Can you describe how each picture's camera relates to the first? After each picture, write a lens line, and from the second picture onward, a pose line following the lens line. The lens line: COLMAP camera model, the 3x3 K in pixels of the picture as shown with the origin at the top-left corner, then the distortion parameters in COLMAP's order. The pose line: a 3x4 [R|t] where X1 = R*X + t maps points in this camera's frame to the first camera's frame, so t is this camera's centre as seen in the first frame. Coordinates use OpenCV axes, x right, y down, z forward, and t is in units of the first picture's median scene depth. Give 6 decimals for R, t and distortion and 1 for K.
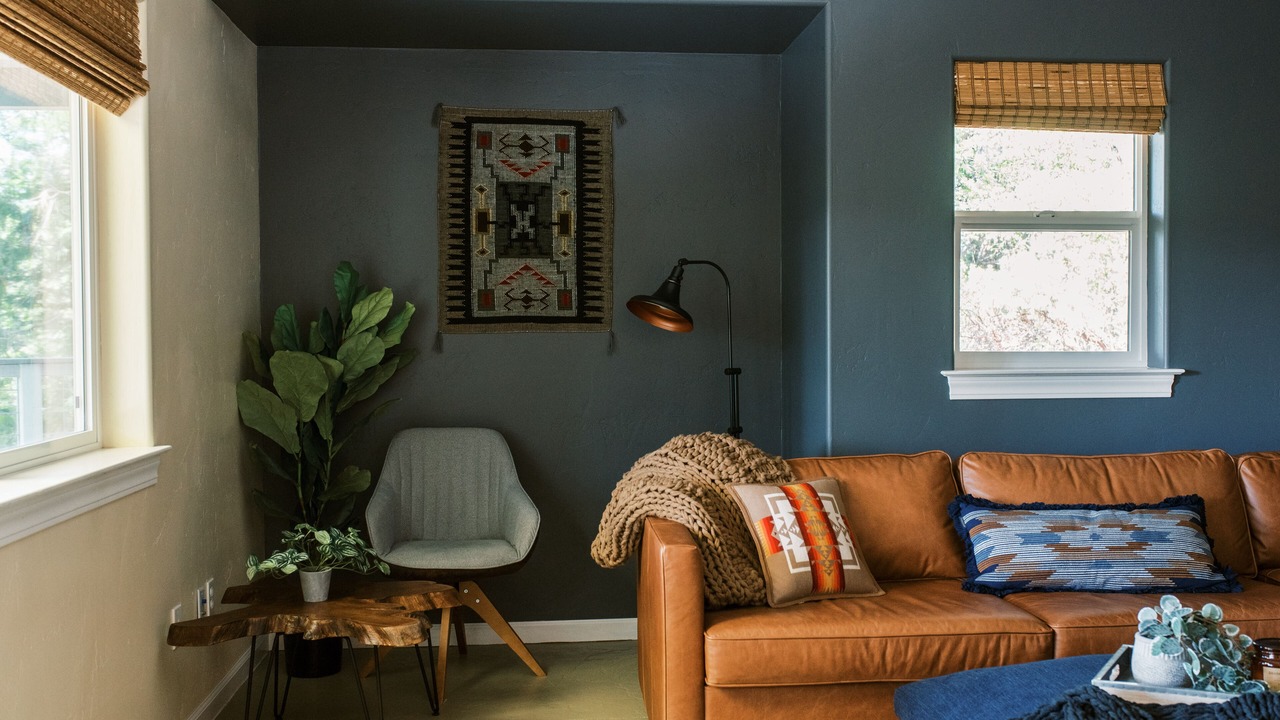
lens RADIAL K [[1295.8, 0, 640.0], [0, 1295.8, 360.0], [0, 0, 1]] dist [-0.025058, -0.008720]
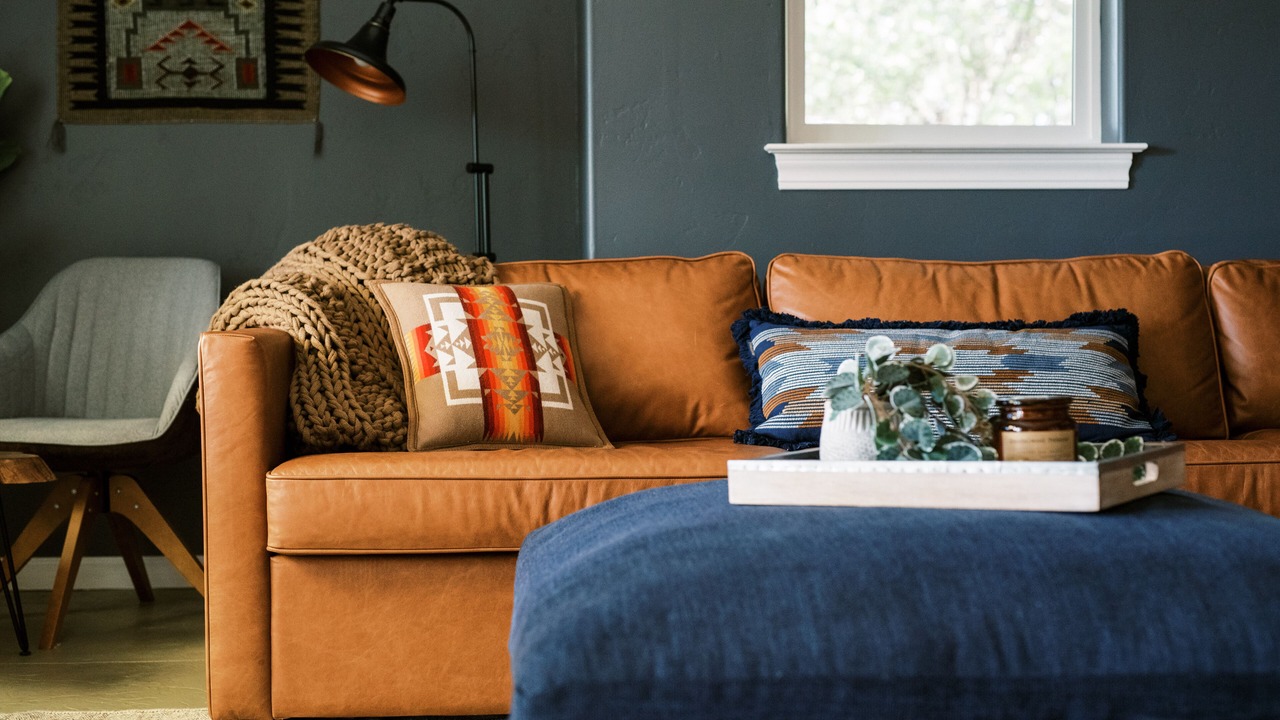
lens RADIAL K [[1838.3, 0, 640.0], [0, 1838.3, 360.0], [0, 0, 1]] dist [-0.023600, 0.011602]
pose [[0.999336, -0.000836, -0.036426, 0.228397], [0.000566, 0.999972, -0.007408, 0.138513], [0.036431, 0.007383, 0.999309, 0.083158]]
